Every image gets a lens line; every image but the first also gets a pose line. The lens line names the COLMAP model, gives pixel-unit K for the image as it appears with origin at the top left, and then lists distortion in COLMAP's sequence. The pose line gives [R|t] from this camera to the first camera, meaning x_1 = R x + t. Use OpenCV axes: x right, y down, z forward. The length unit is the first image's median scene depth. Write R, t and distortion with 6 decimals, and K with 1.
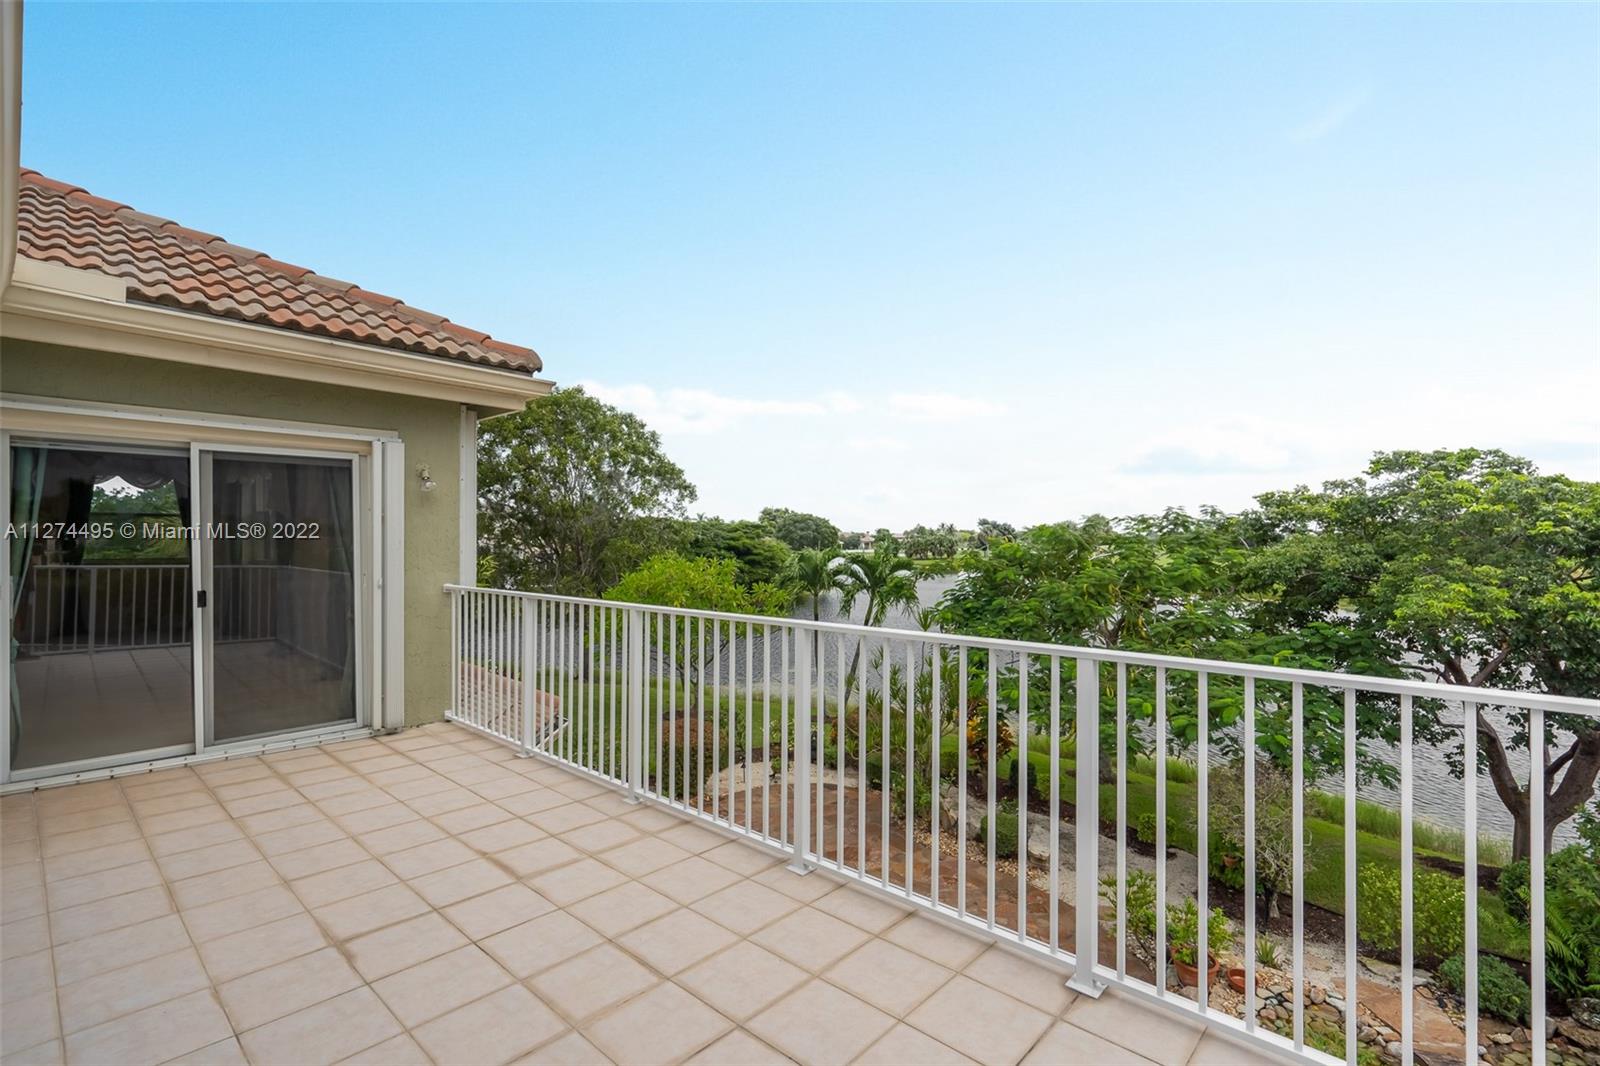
lens RADIAL K [[730.7, 0, 808.9], [0, 730.7, 529.4], [0, 0, 1]] dist [-0.005612, 0.002971]
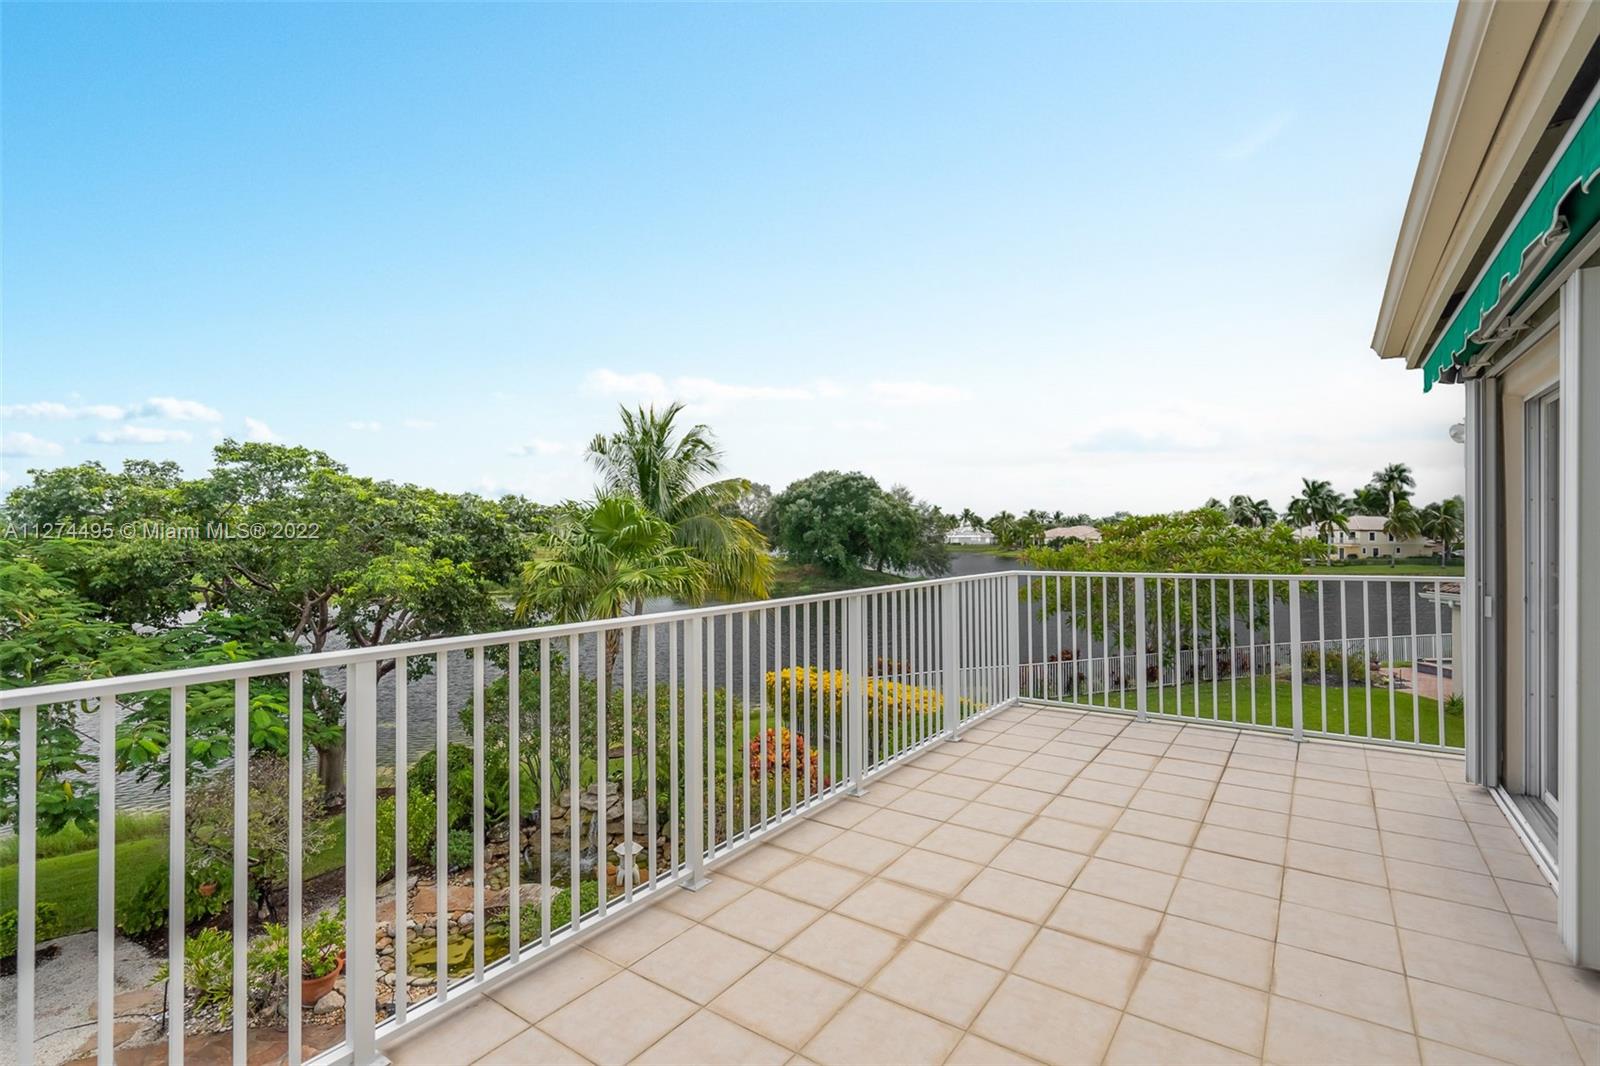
lens RADIAL K [[730.7, 0, 809.3], [0, 730.7, 531.0], [0, 0, 1]] dist [-0.005612, 0.002971]
pose [[-0.118477, -0.001472, 0.992956, -1.194852], [-0.013923, 0.999903, -0.000179, 0.029833], [-0.992859, -0.013846, -0.118486, 1.215341]]
